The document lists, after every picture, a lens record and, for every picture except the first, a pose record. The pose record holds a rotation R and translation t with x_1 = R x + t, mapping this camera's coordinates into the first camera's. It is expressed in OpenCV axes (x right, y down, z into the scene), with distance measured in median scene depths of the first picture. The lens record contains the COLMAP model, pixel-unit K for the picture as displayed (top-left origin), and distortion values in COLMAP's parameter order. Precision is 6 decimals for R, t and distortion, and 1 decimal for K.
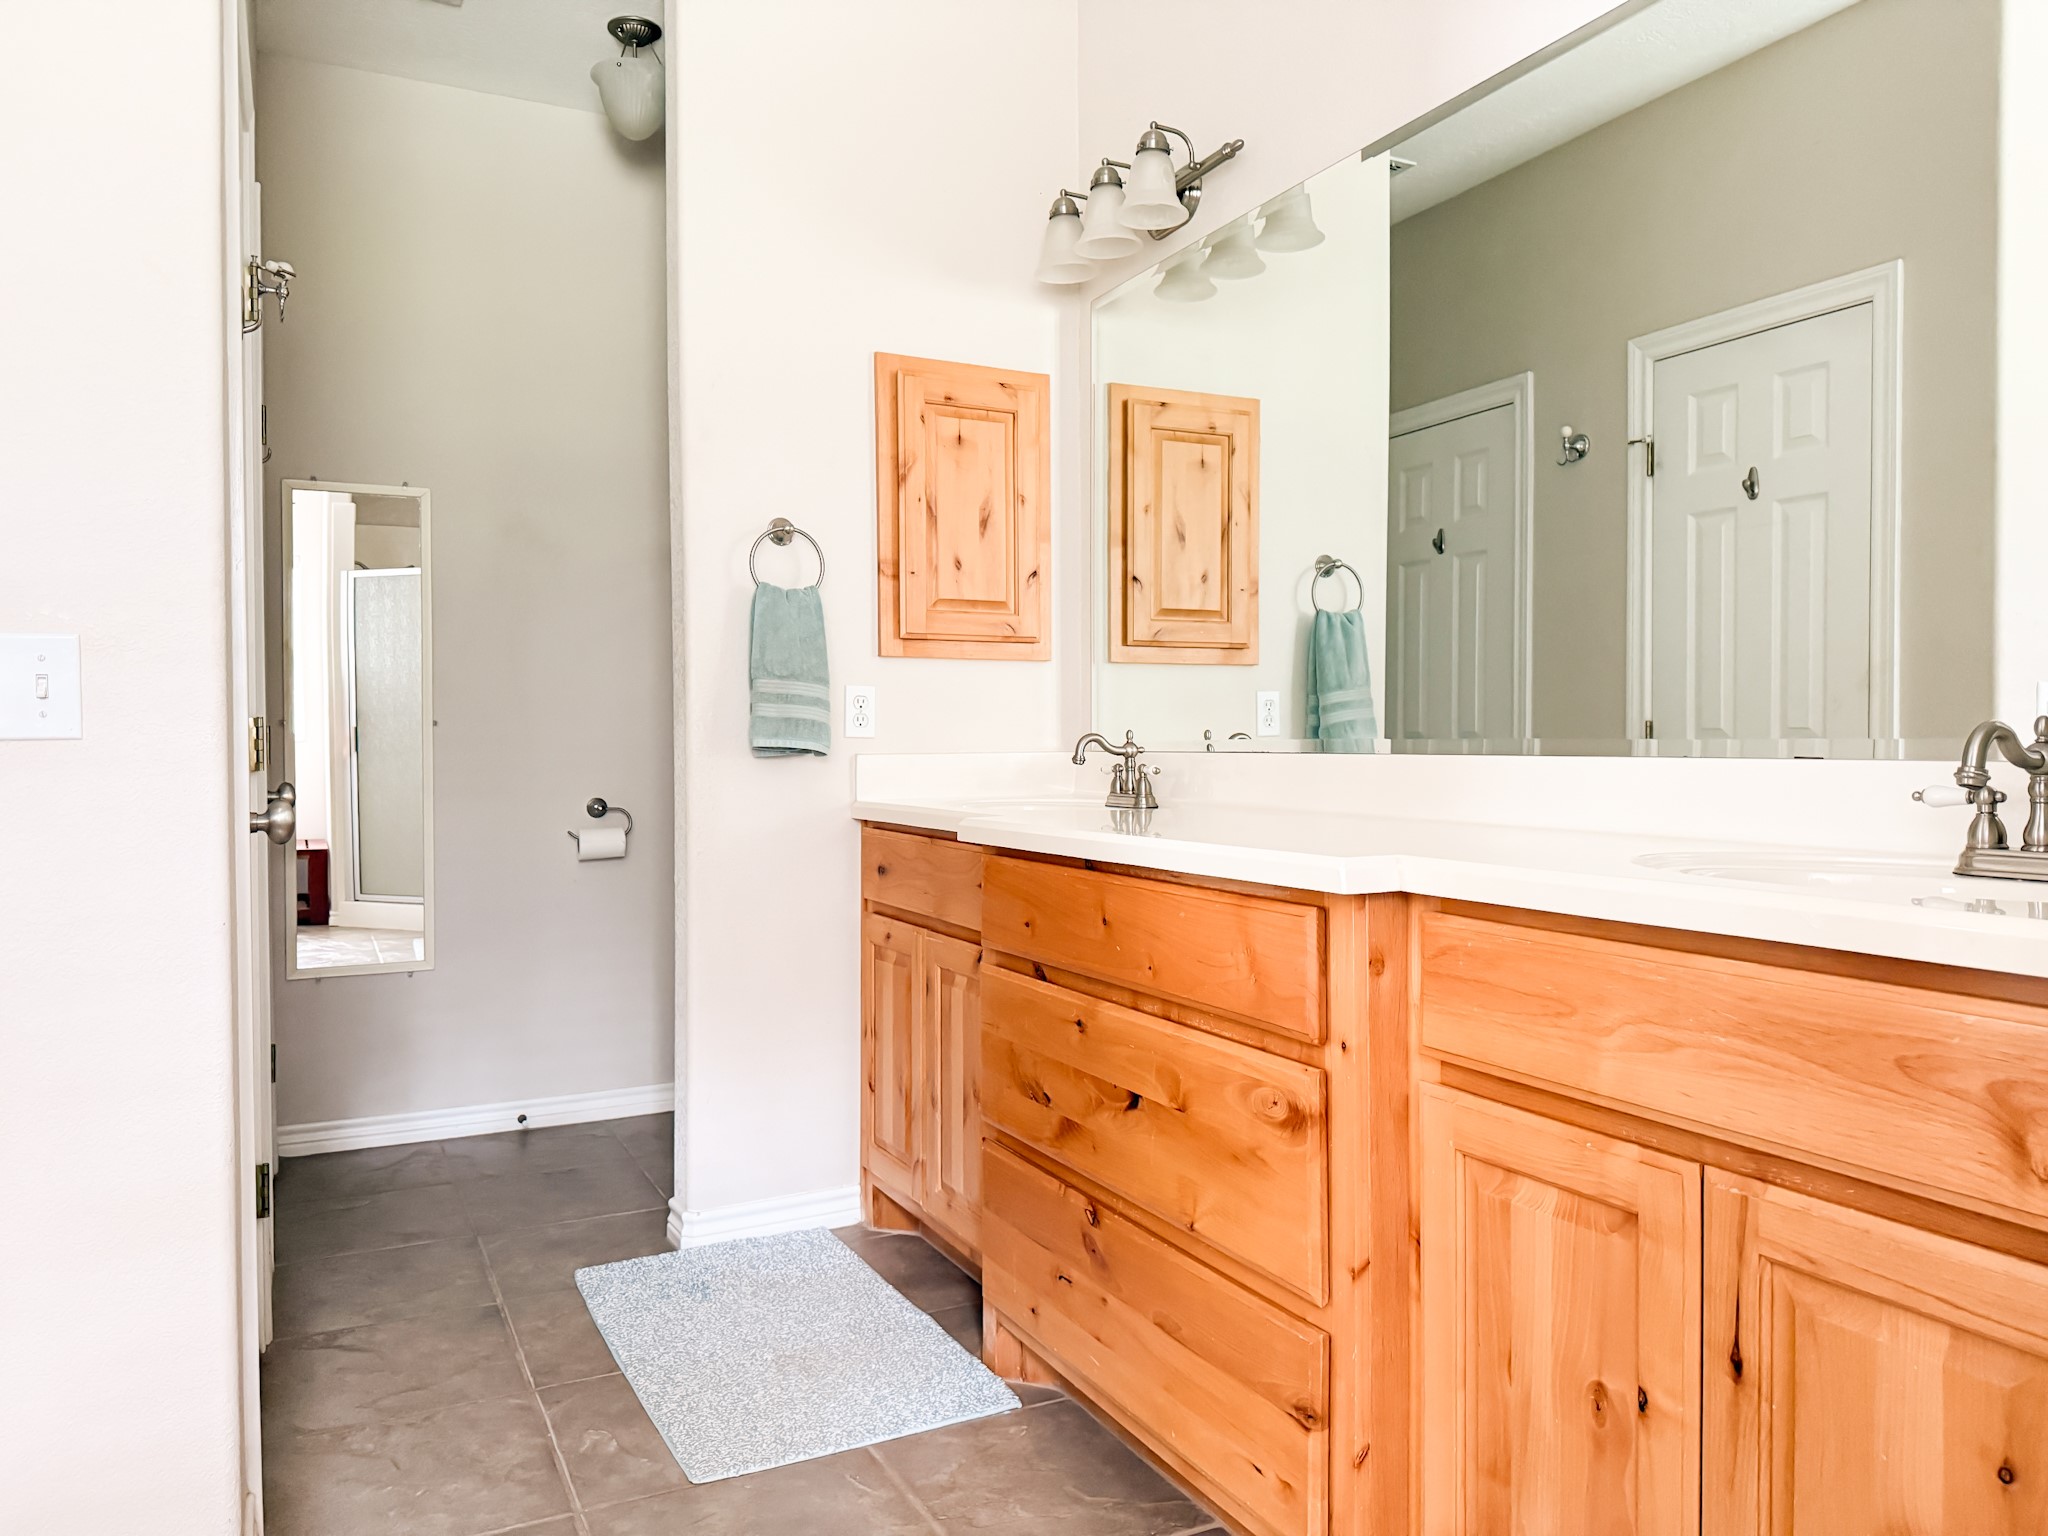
lens RADIAL K [[1467.6, 0, 1024.0], [0, 1467.6, 768.0], [0, 0, 1]] dist [0.072501, -0.111459]
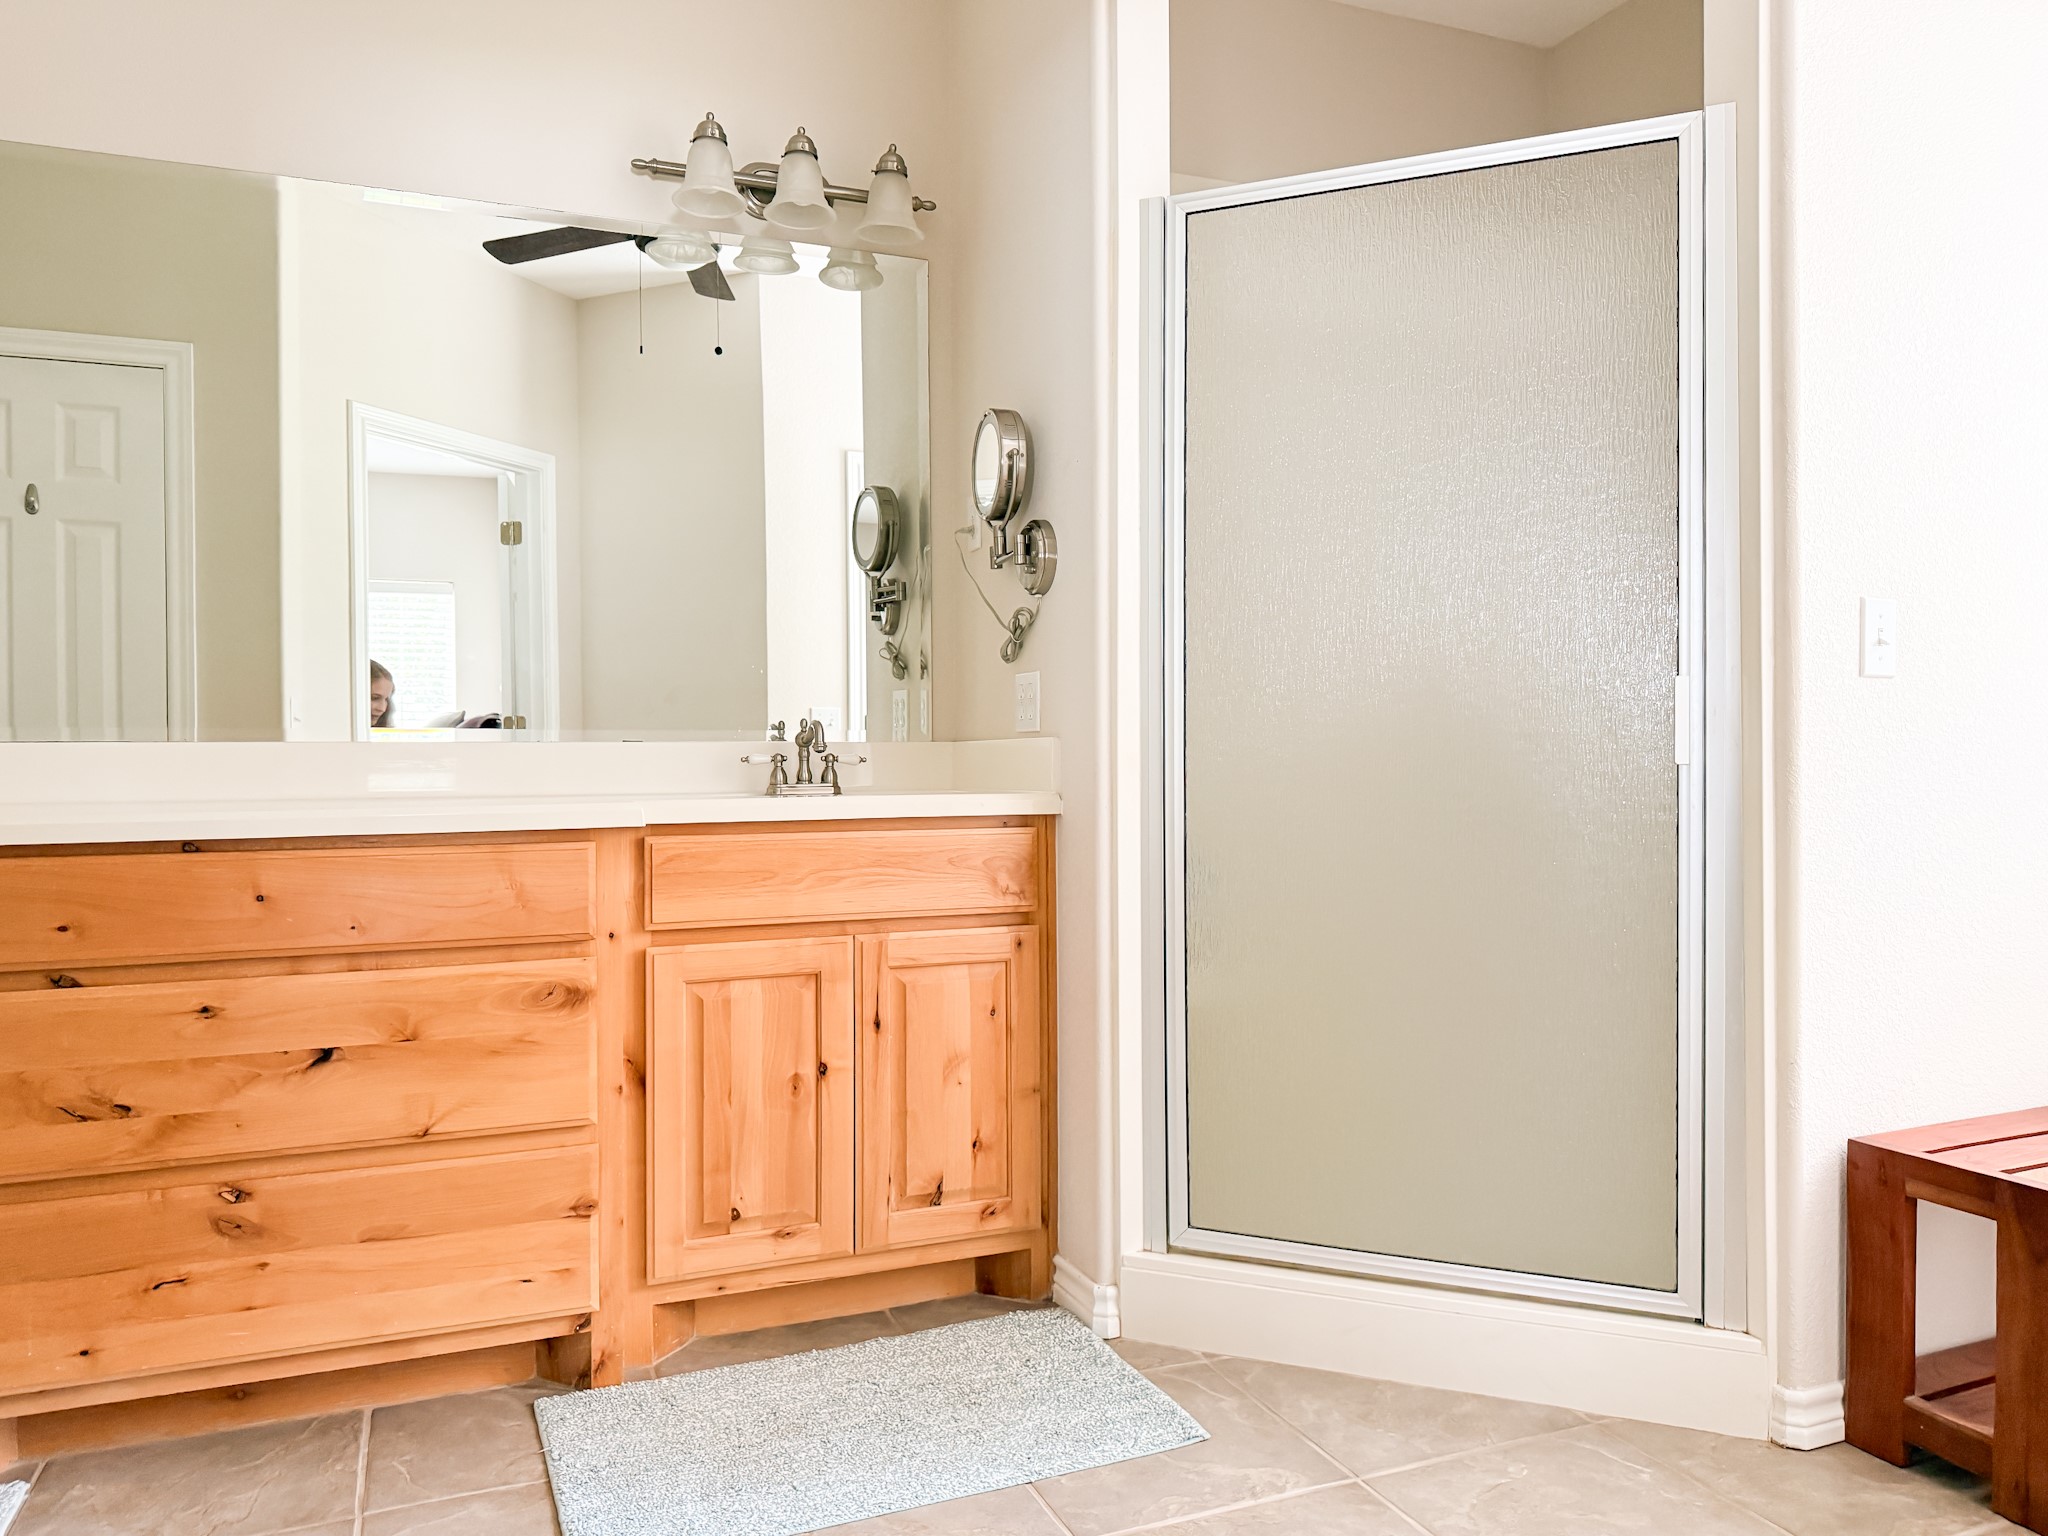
lens RADIAL K [[1458.2, 0, 1024.0], [0, 1458.2, 768.0], [0, 0, 1]] dist [0.116138, -0.110577]
pose [[0.078113, -0.011628, 0.996877, -1.134046], [0.026918, 0.999592, 0.009551, 0.020802], [-0.996581, 0.026088, 0.078394, 0.457989]]
